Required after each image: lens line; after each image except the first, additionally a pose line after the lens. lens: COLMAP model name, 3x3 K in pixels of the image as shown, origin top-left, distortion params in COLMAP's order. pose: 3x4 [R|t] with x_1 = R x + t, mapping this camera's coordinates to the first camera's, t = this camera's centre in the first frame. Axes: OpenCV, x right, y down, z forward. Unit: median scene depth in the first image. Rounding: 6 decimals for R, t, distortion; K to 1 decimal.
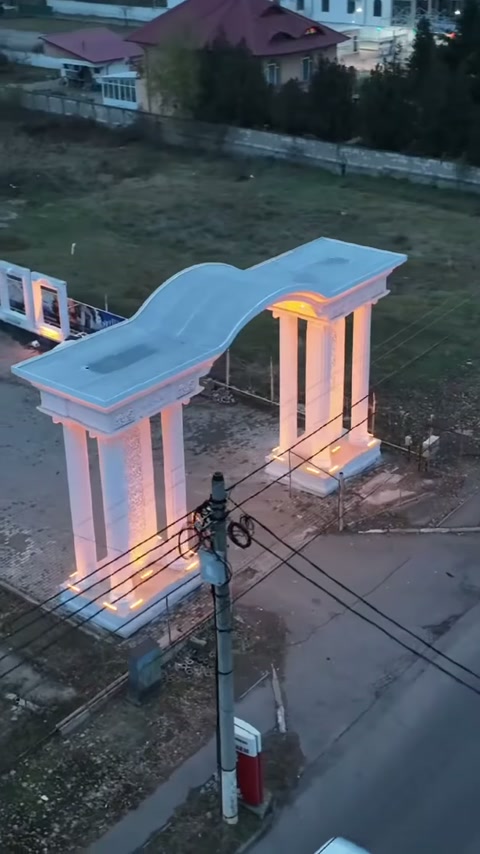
lens RADIAL K [[1066.3, 0, 238.0], [0, 1066.3, 430.2], [0, 0, 1]] dist [0.019919, 0.000000]
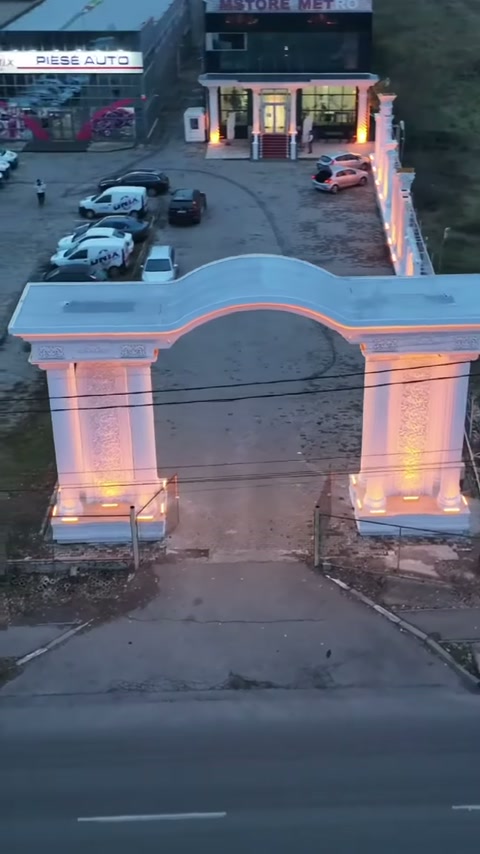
lens RADIAL K [[1066.3, 0, 258.8], [0, 1066.3, 416.9], [0, 0, 1]] dist [0.019919, 0.000000]
pose [[0.651505, 0.366227, -0.664393, 0.618556], [-0.345985, 0.922820, 0.169404, -0.163766], [0.675156, 0.119502, 0.727931, 0.251770]]
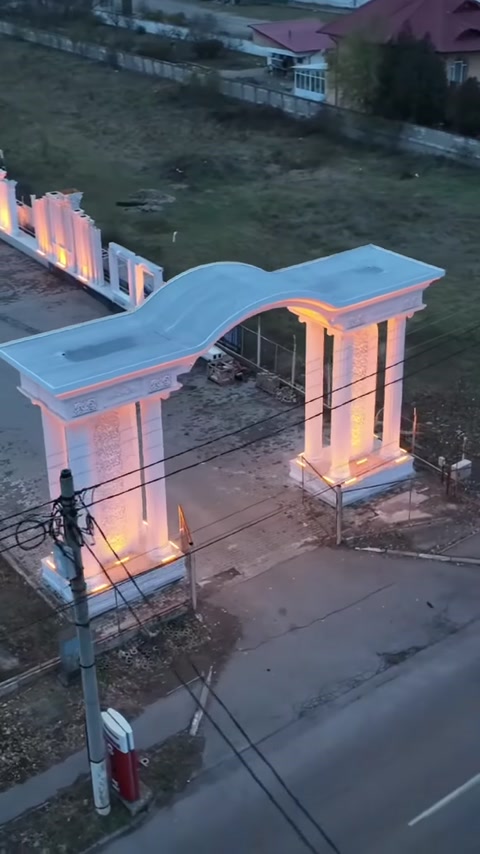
lens RADIAL K [[1066.3, 0, 241.7], [0, 1066.3, 423.9], [0, 0, 1]] dist [0.019919, 0.000000]
pose [[0.971437, 0.111089, -0.209691, 0.195751], [-0.110026, 0.993787, 0.016763, -0.021700], [0.210250, 0.006788, 0.977624, 0.020531]]
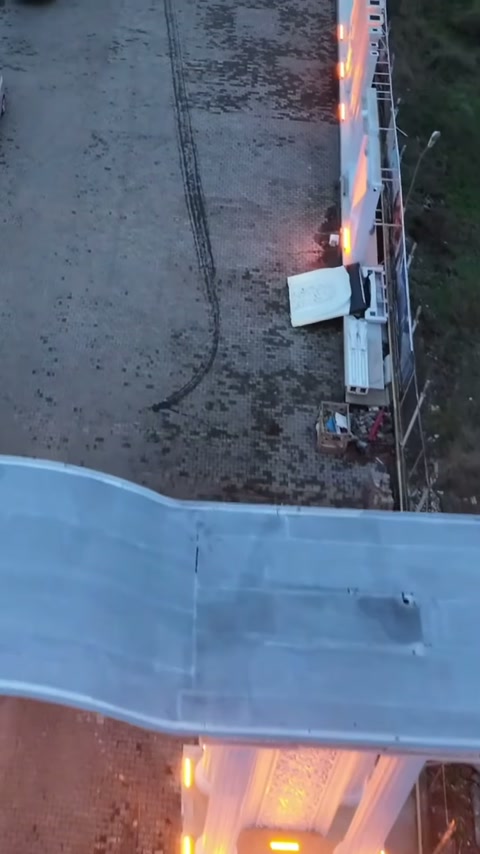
lens RADIAL K [[1066.3, 0, 134.2], [0, 1066.3, 415.3], [0, 0, 1]] dist [0.019919, 0.000000]
pose [[0.583911, 0.622616, -0.520959, 0.195488], [-0.397128, 0.778763, 0.485610, -0.368654], [0.708052, -0.076666, 0.701986, 0.648958]]
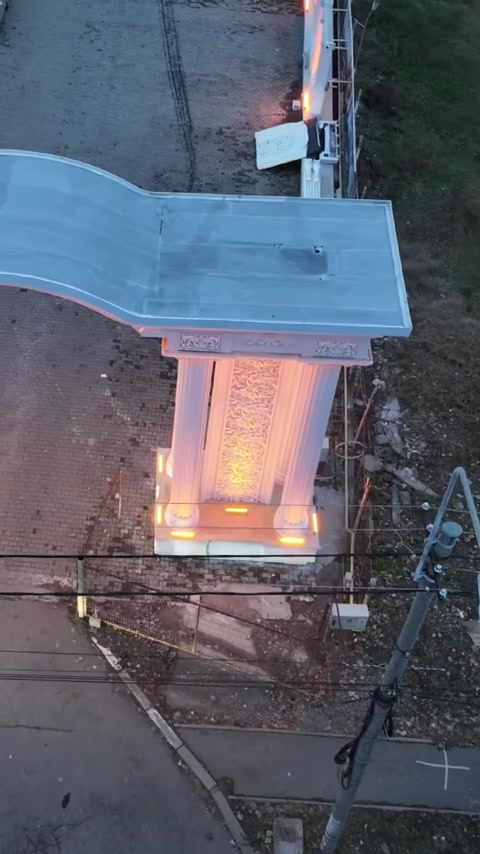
lens RADIAL K [[1066.3, 0, 137.4], [0, 1066.3, 413.4], [0, 0, 1]] dist [0.019919, 0.000000]
pose [[0.586790, 0.621492, -0.519061, 0.364052], [-0.398762, 0.779696, 0.482766, -0.319316], [0.704745, -0.076300, 0.705346, 0.550765]]
